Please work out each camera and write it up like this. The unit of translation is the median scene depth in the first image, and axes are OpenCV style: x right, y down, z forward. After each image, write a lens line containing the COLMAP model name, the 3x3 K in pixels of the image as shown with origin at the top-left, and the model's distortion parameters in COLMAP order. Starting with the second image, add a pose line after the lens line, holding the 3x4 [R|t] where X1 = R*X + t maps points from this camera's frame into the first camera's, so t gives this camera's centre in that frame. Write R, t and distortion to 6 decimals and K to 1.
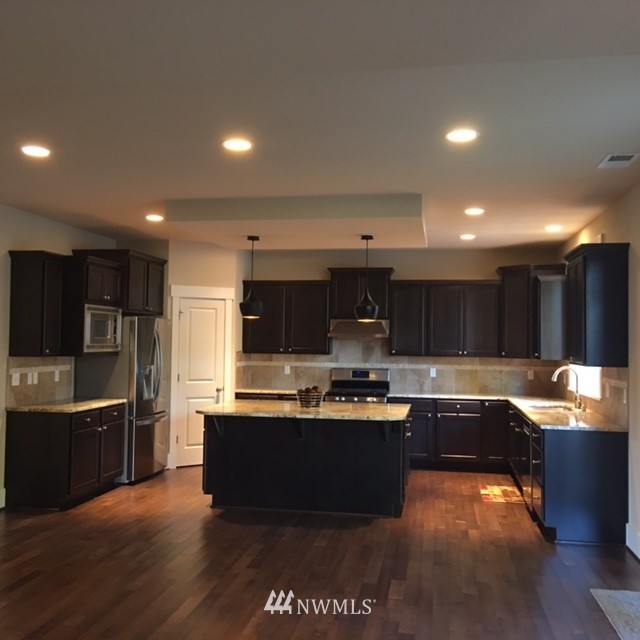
lens RADIAL K [[712.4, 0, 319.8], [0, 712.4, 319.8], [0, 0, 1]] dist [0.062512, 0.000000]
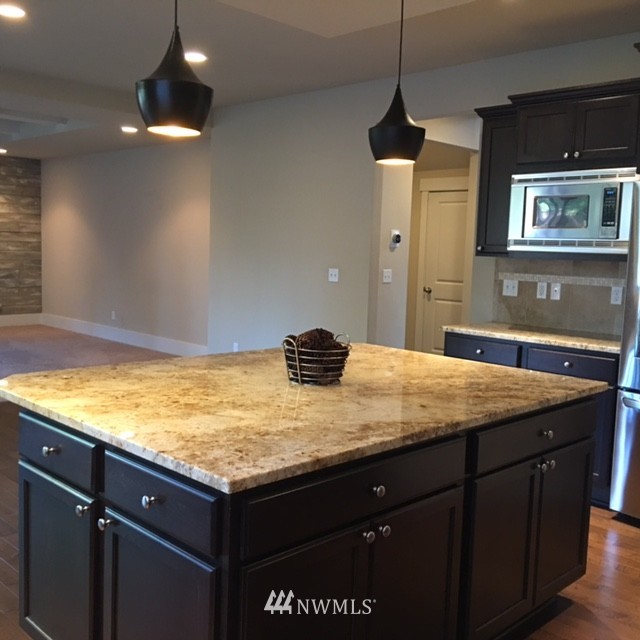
lens RADIAL K [[712.4, 0, 320.7], [0, 712.4, 320.0], [0, 0, 1]] dist [0.062512, 0.000000]
pose [[-0.575655, 0.042875, -0.816568, 0.306374], [-0.022489, 0.997416, 0.068225, 0.067854], [0.817383, 0.057638, -0.573204, 1.240123]]
